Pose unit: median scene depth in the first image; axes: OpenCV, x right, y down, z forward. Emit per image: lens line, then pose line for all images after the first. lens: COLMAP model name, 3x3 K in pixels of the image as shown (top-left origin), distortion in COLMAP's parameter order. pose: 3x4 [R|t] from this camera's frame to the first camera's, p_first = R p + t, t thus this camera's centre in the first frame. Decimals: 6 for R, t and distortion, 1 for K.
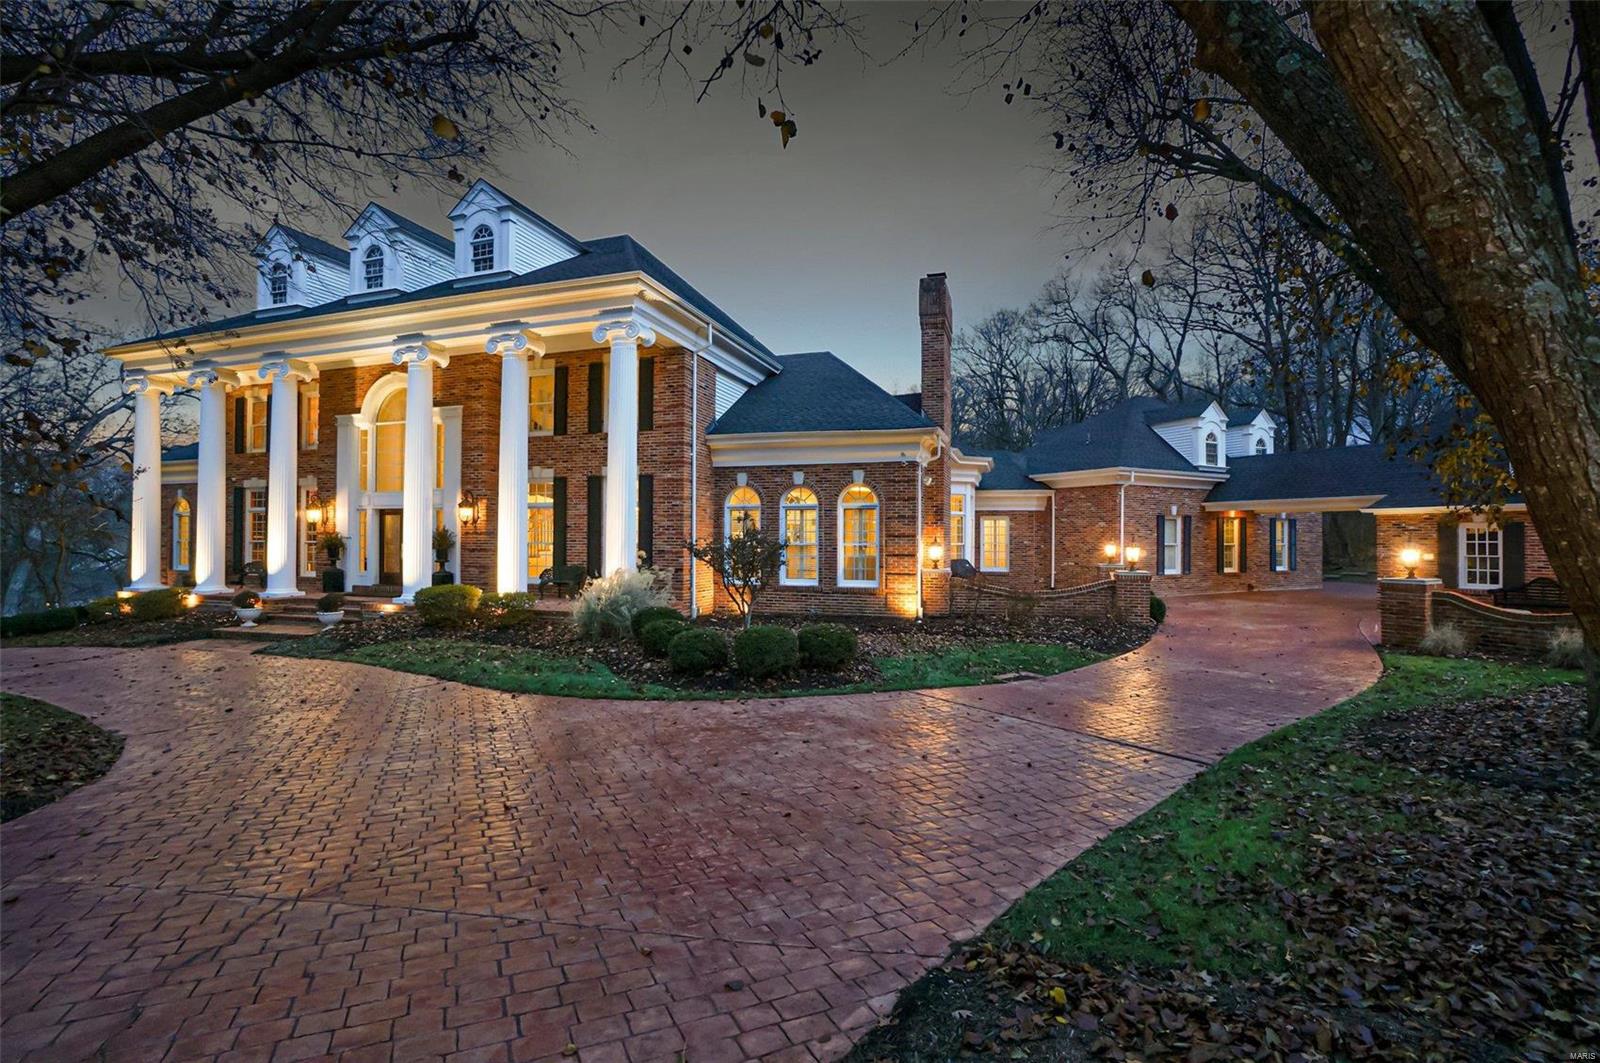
lens RADIAL K [[703.5, 0, 800.0], [0, 703.5, 531.5], [0, 0, 1]] dist [-0.067452, 0.026312]
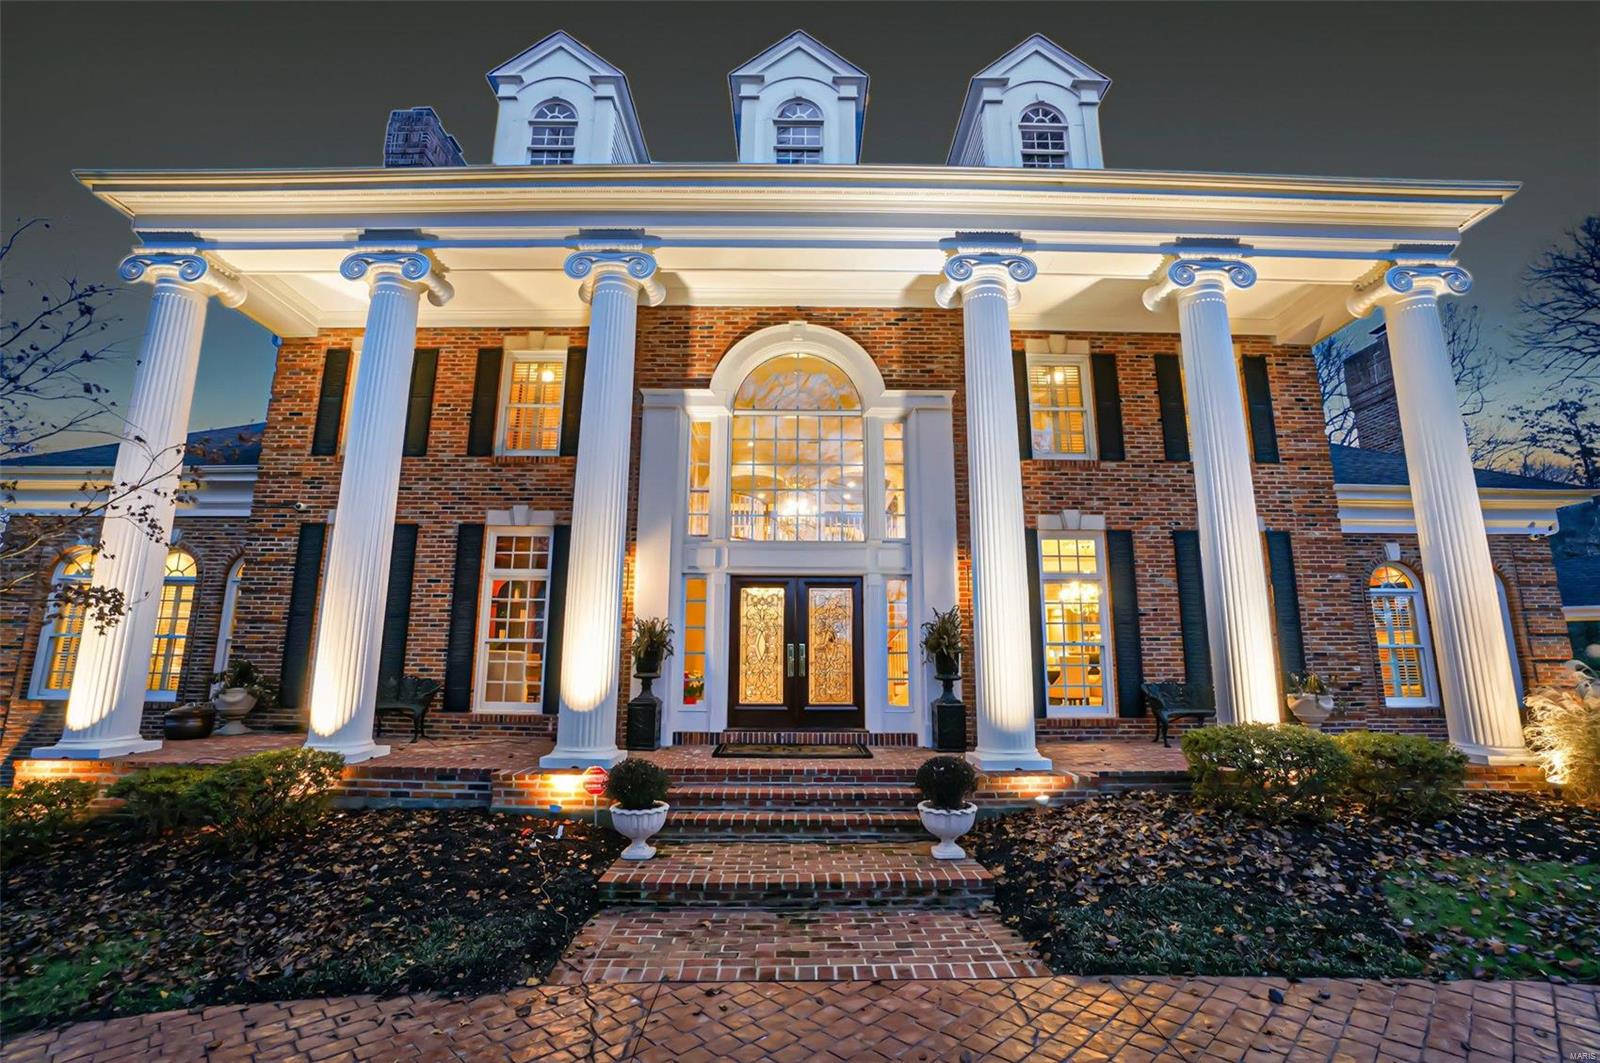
lens RADIAL K [[703.5, 0, 800.0], [0, 703.5, 531.5], [0, 0, 1]] dist [-0.067452, 0.026312]
pose [[0.951610, 0.059885, 0.301416, -0.777496], [-0.006176, 0.984357, -0.176075, 0.028060], [-0.307245, 0.165693, 0.937095, 0.536001]]
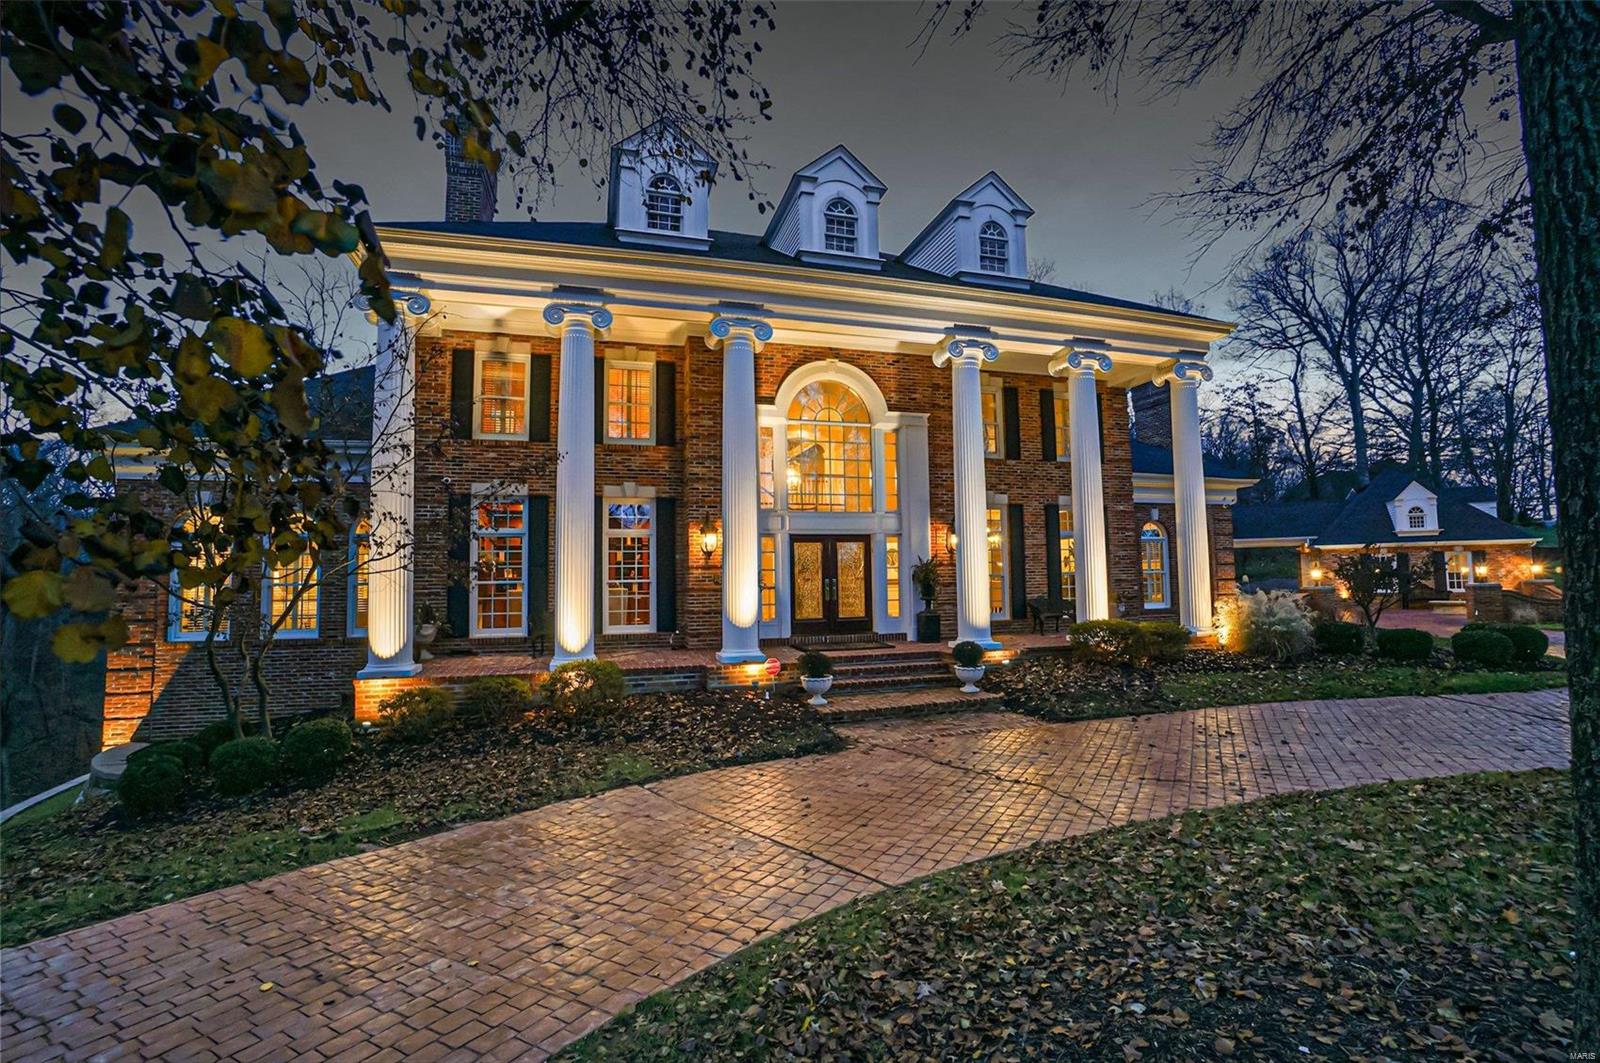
lens RADIAL K [[703.5, 0, 800.0], [0, 703.5, 531.5], [0, 0, 1]] dist [-0.067452, 0.026312]
pose [[0.828439, 0.020790, 0.559693, -1.108667], [0.012487, 0.998377, -0.055569, 0.007304], [-0.559940, 0.053025, 0.826835, 0.390401]]
